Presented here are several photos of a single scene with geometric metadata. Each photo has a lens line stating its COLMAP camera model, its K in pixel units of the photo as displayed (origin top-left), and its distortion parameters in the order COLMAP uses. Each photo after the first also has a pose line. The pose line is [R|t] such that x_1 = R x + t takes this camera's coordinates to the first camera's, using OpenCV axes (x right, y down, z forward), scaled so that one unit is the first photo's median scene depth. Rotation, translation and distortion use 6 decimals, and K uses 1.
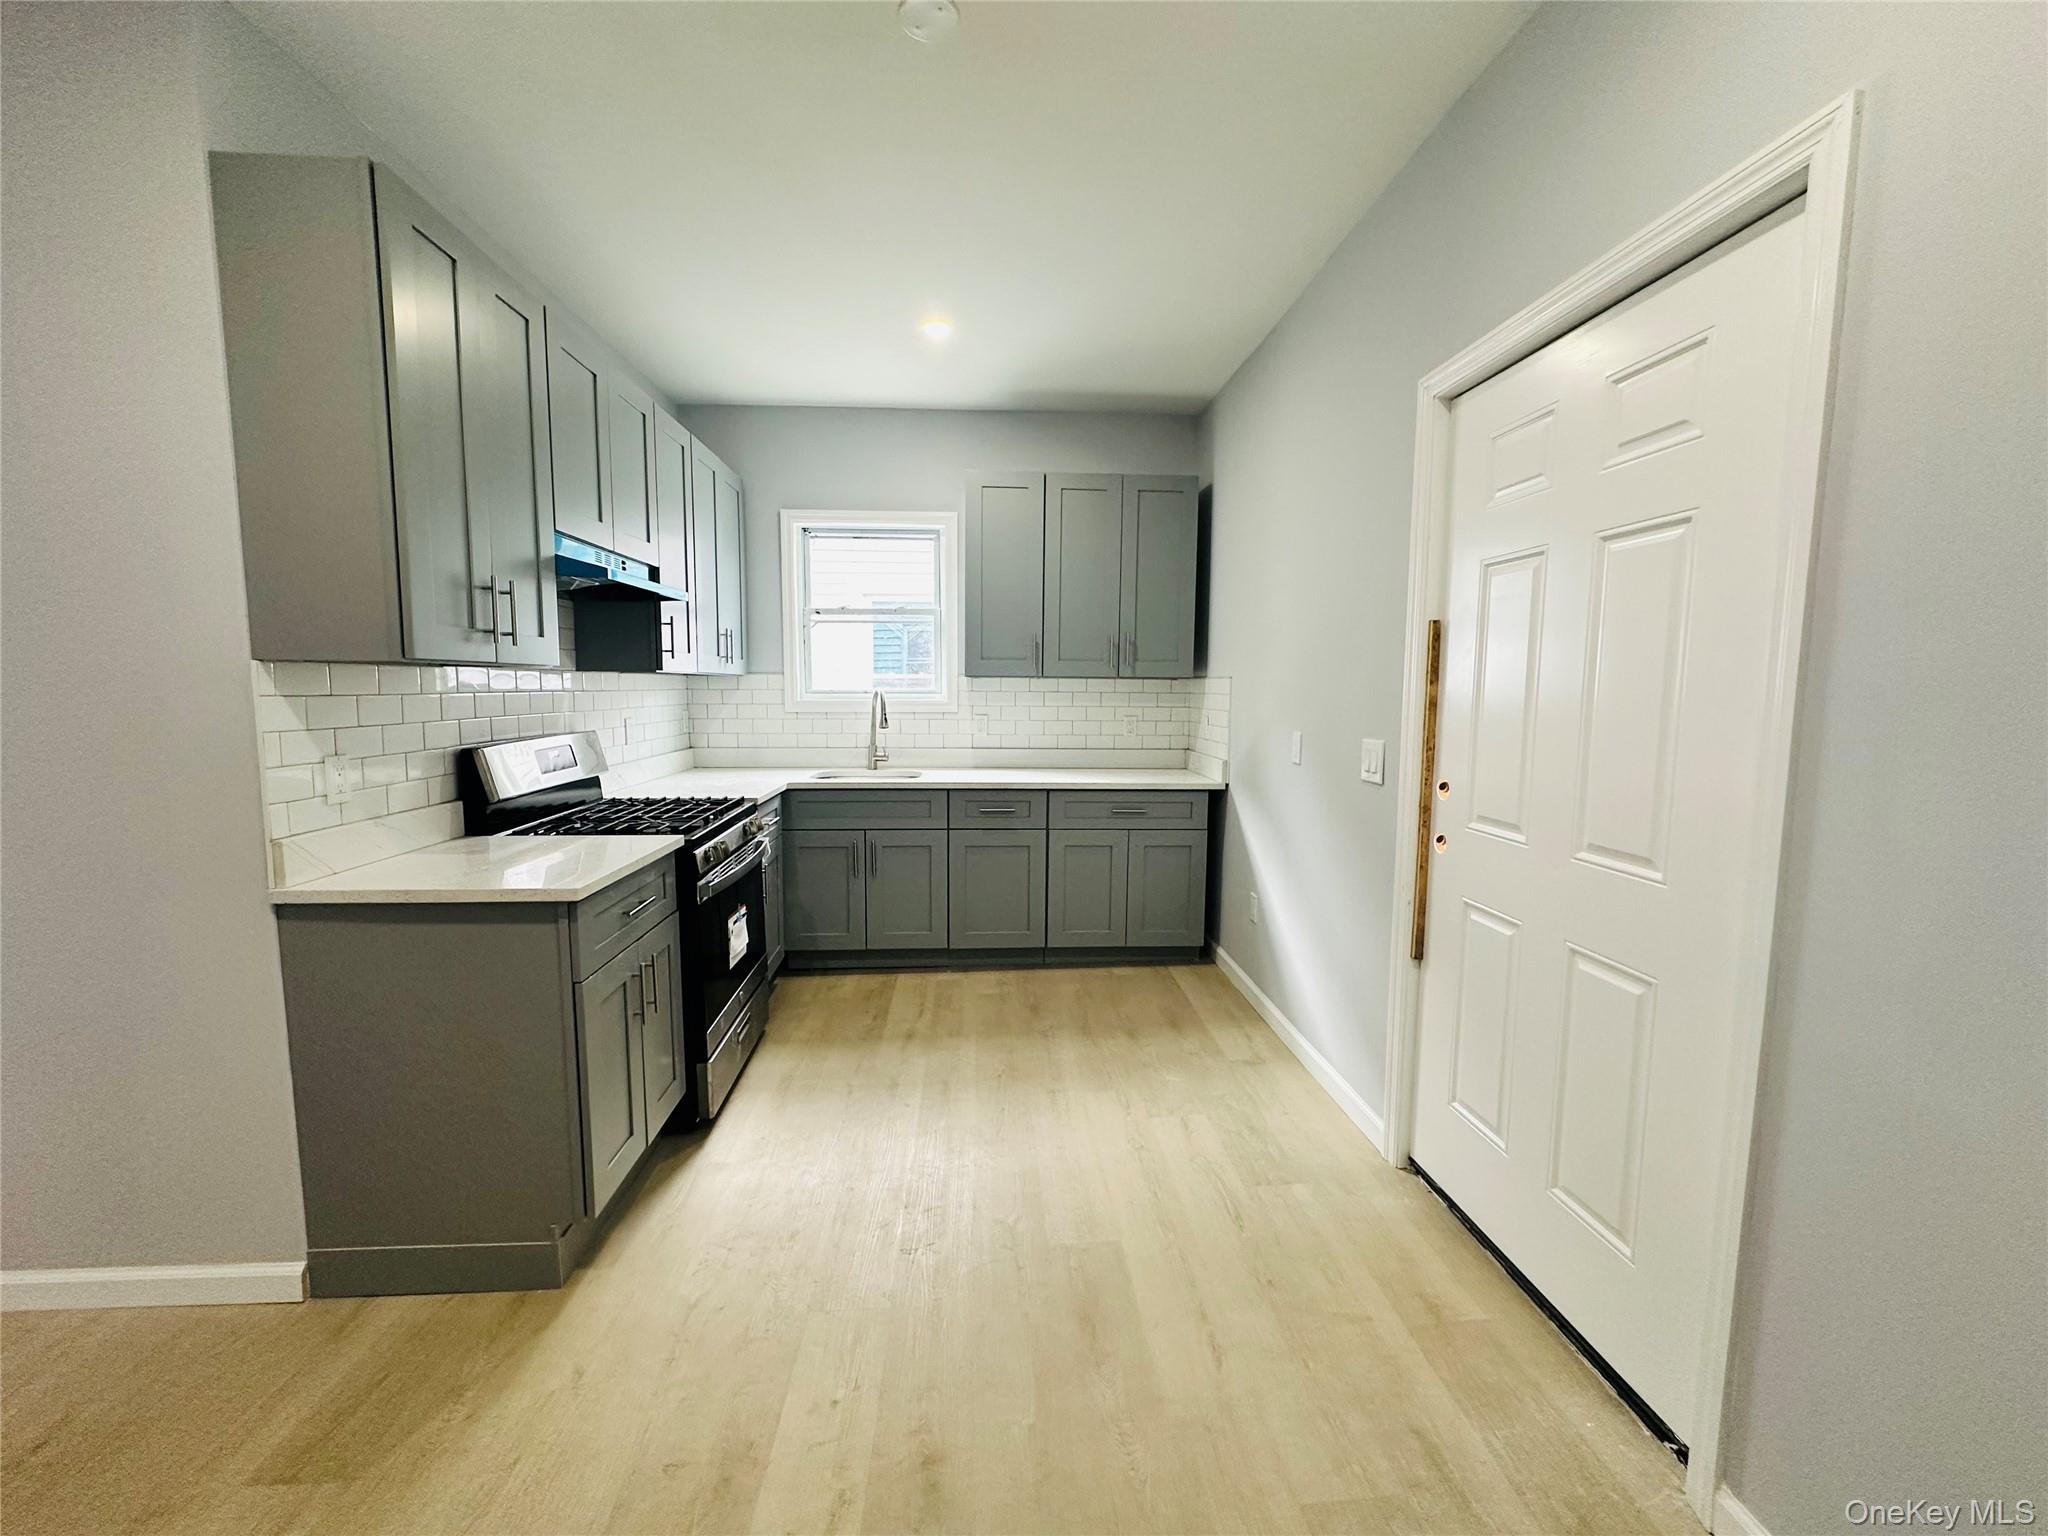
lens RADIAL K [[814.6, 0, 1022.4], [0, 814.6, 767.2], [0, 0, 1]] dist [-0.001696, 0.000607]
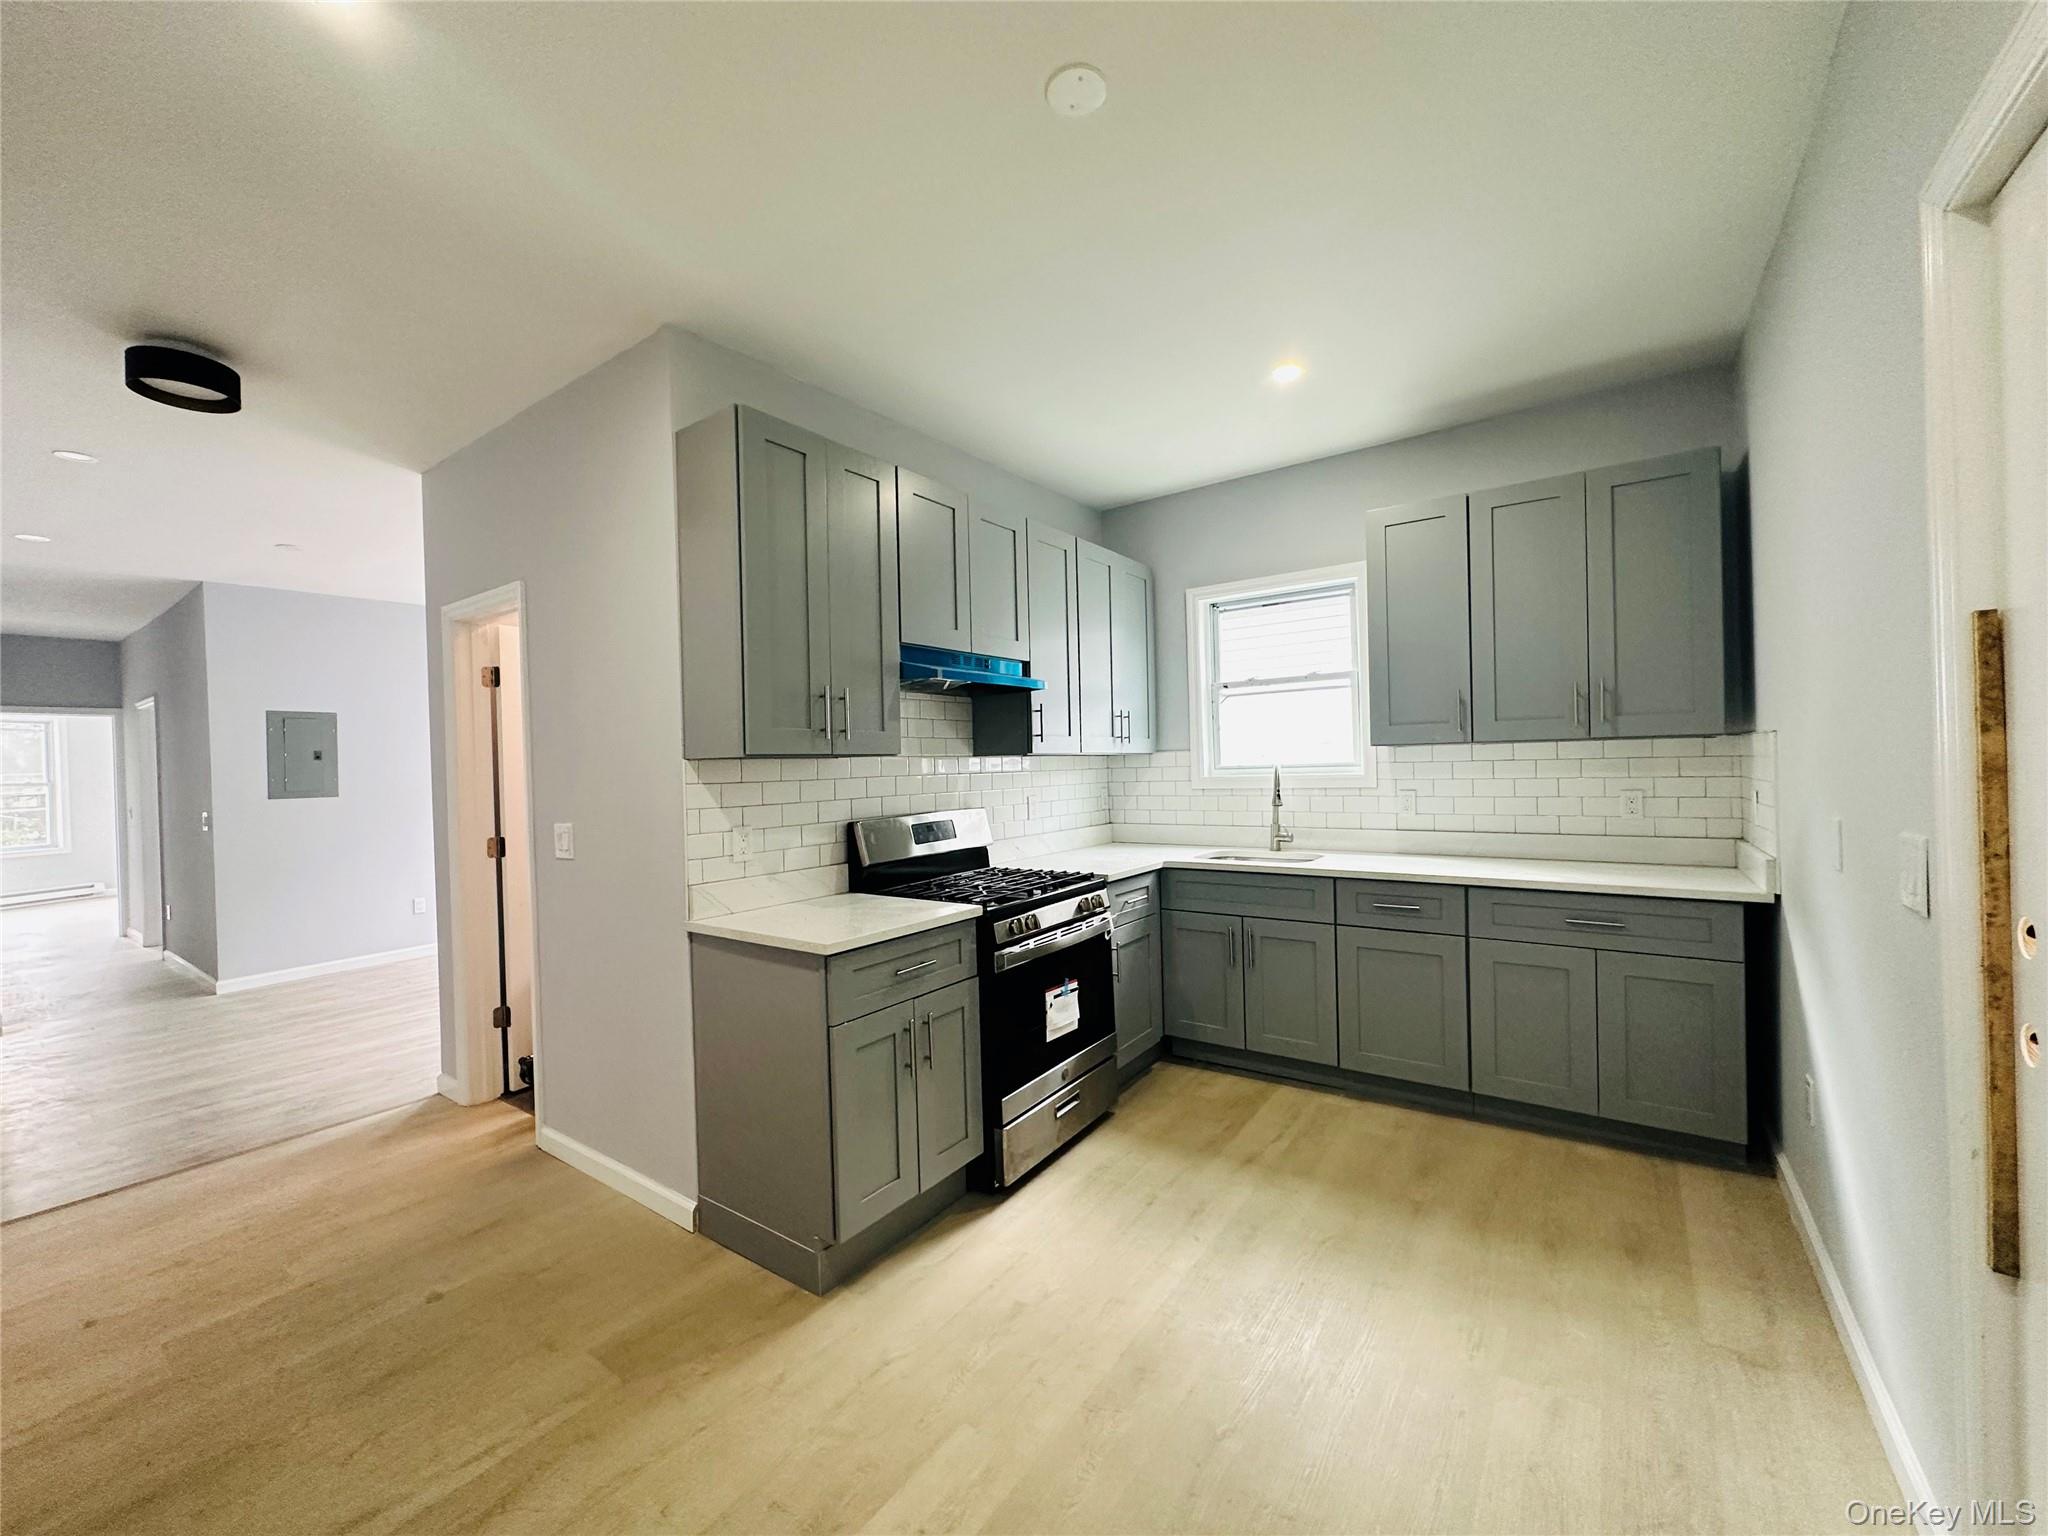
lens RADIAL K [[814.6, 0, 1022.4], [0, 814.6, 767.2], [0, 0, 1]] dist [-0.001696, 0.000607]
pose [[0.775196, -0.025301, -0.631214, 0.209108], [-0.032250, 0.996310, -0.079542, -0.010471], [0.630897, 0.082017, 0.771520, 0.124707]]
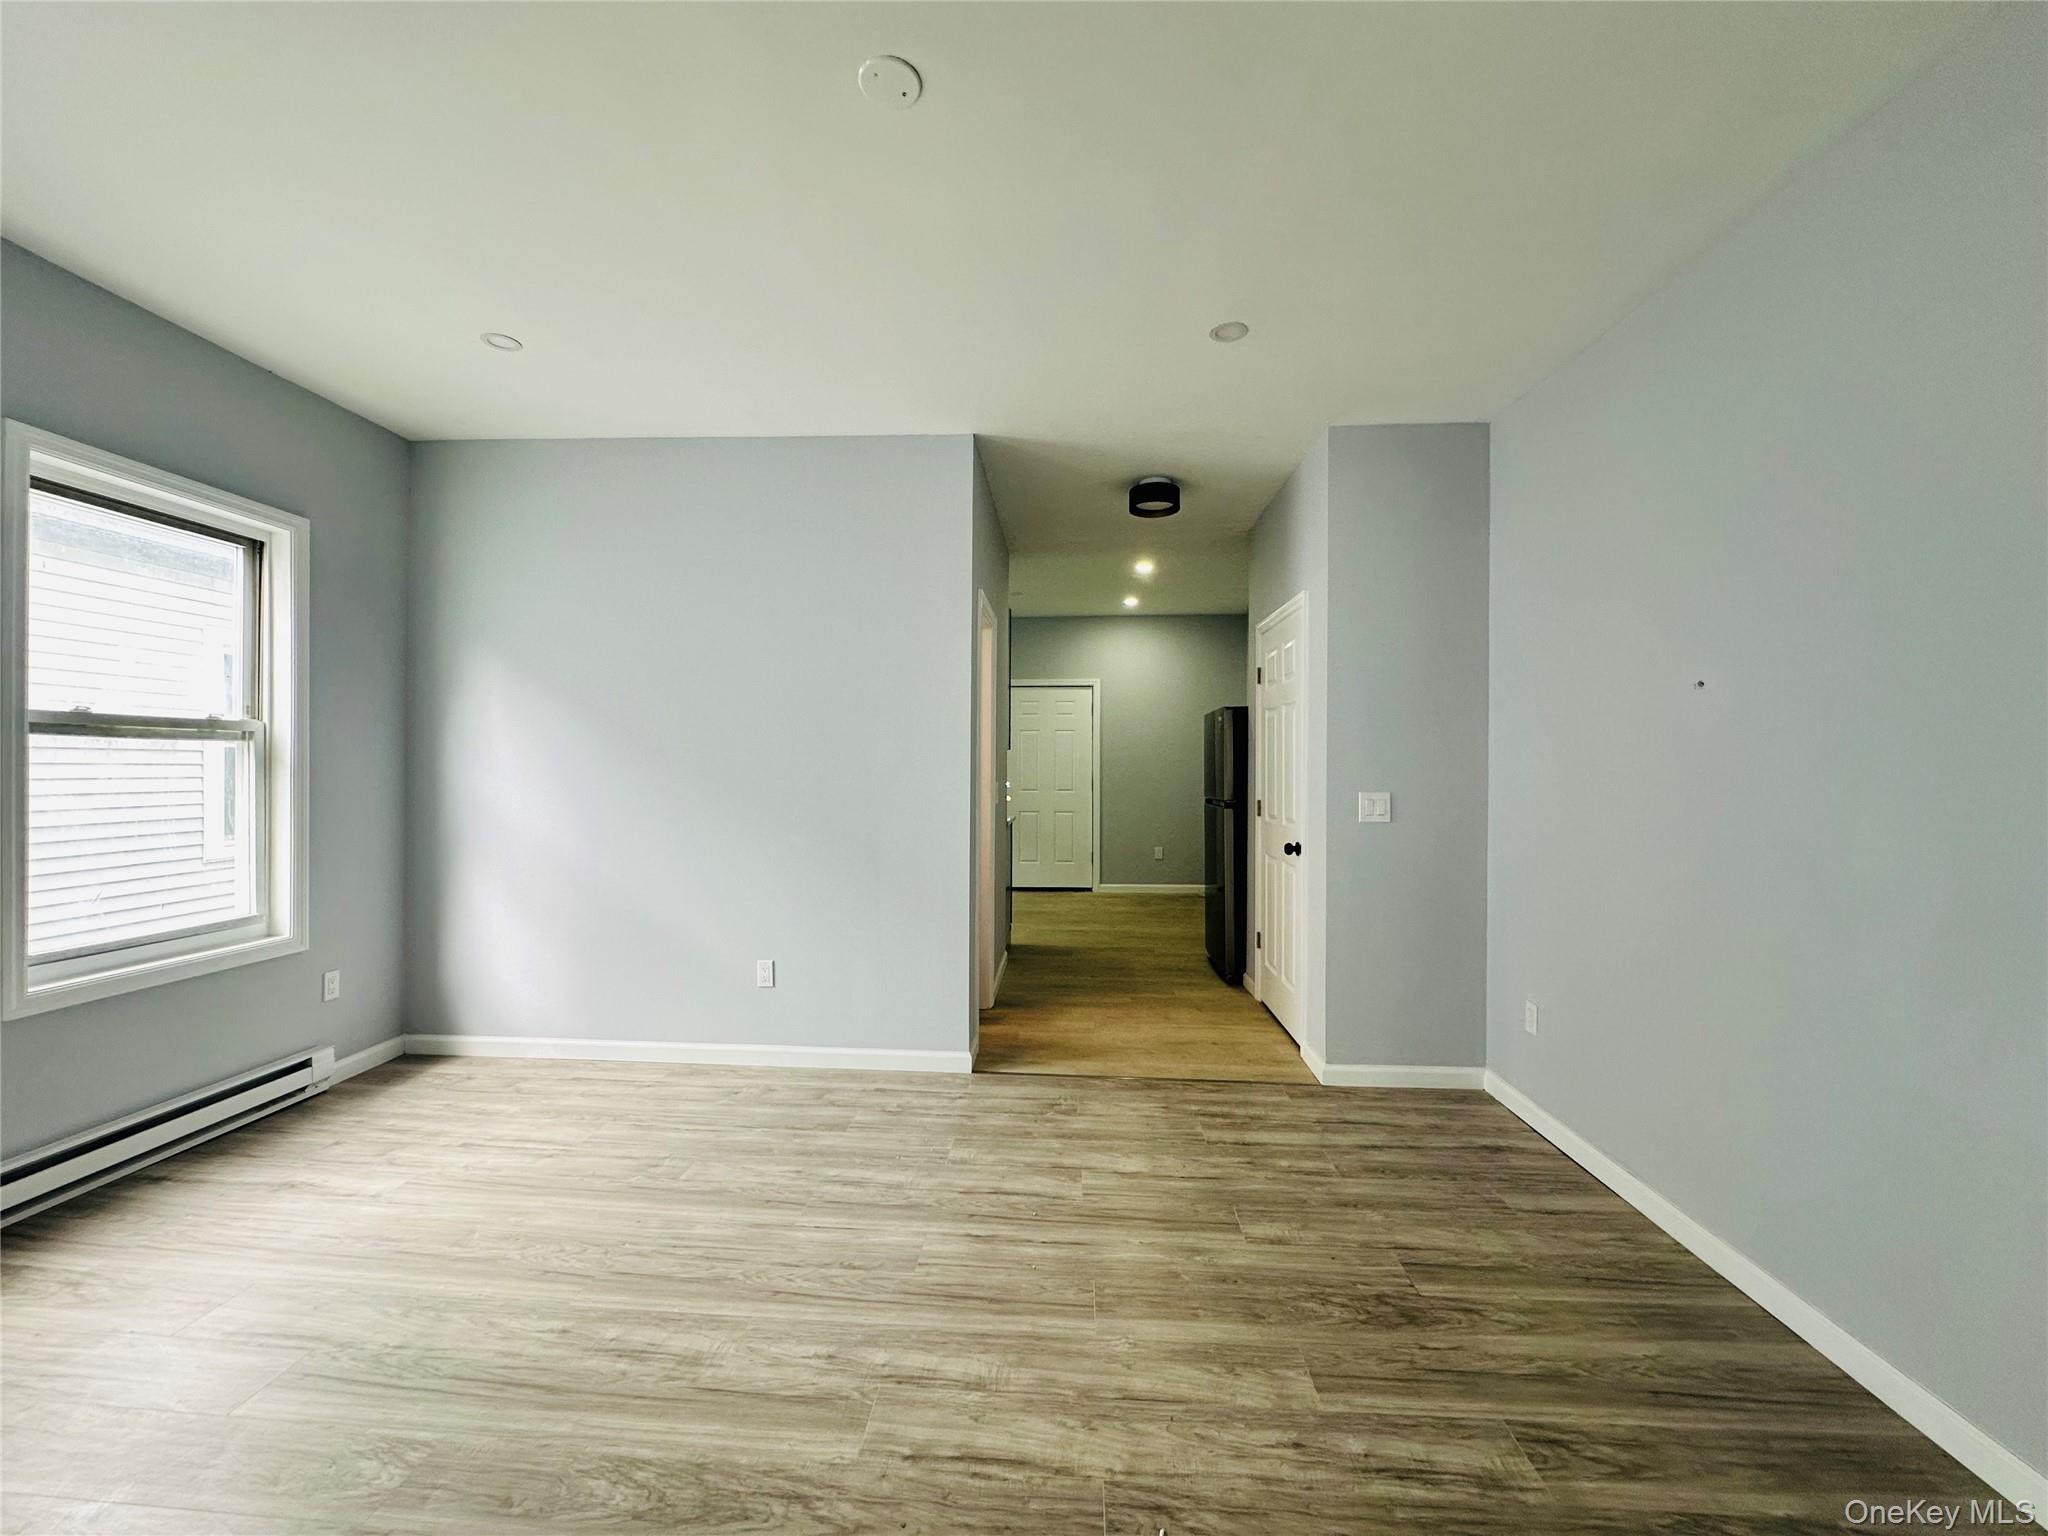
lens RADIAL K [[814.6, 0, 1022.4], [0, 814.6, 767.2], [0, 0, 1]] dist [-0.001696, 0.000607]
pose [[0.119896, -0.006254, 0.992767, -1.965560], [0.097026, 0.995267, -0.005448, -0.017545], [-0.988034, 0.096977, 0.119935, 0.267663]]
